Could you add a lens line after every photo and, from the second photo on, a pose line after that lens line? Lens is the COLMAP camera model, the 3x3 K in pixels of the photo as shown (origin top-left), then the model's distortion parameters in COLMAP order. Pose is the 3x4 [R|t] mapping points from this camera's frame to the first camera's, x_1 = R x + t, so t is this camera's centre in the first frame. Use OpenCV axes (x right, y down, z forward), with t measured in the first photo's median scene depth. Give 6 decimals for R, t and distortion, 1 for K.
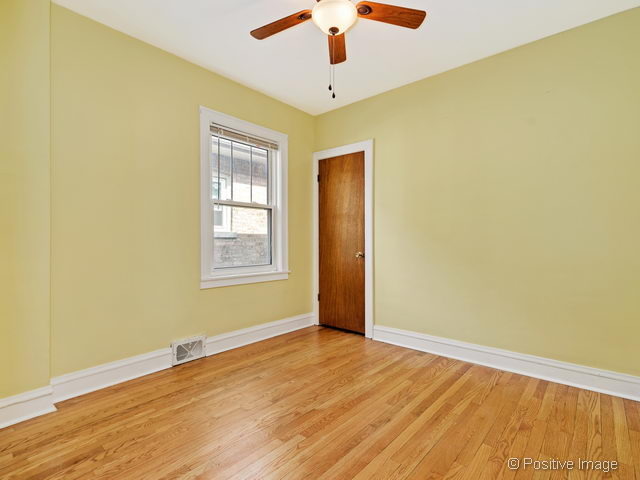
lens RADIAL K [[313.3, 0, 320.0], [0, 313.3, 240.0], [0, 0, 1]] dist [-0.002919, -0.000522]
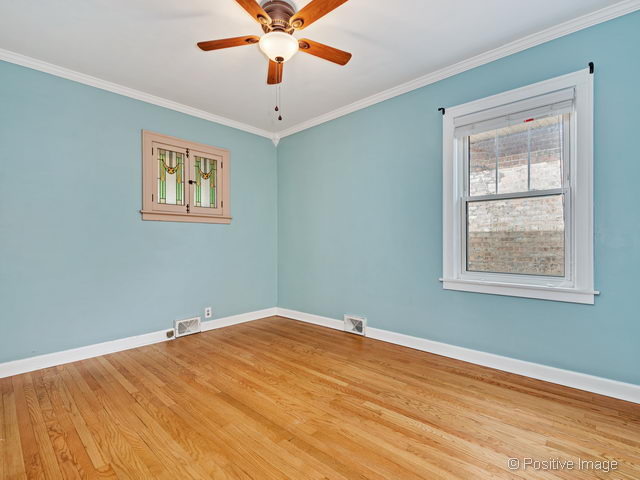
lens RADIAL K [[313.3, 0, 320.0], [0, 313.3, 240.0], [0, 0, 1]] dist [-0.002919, -0.000522]
pose [[-0.018717, 0.002019, -0.999823, 0.534243], [0.007742, 0.999968, 0.001874, -0.005189], [0.999795, -0.007706, -0.018732, 0.518340]]
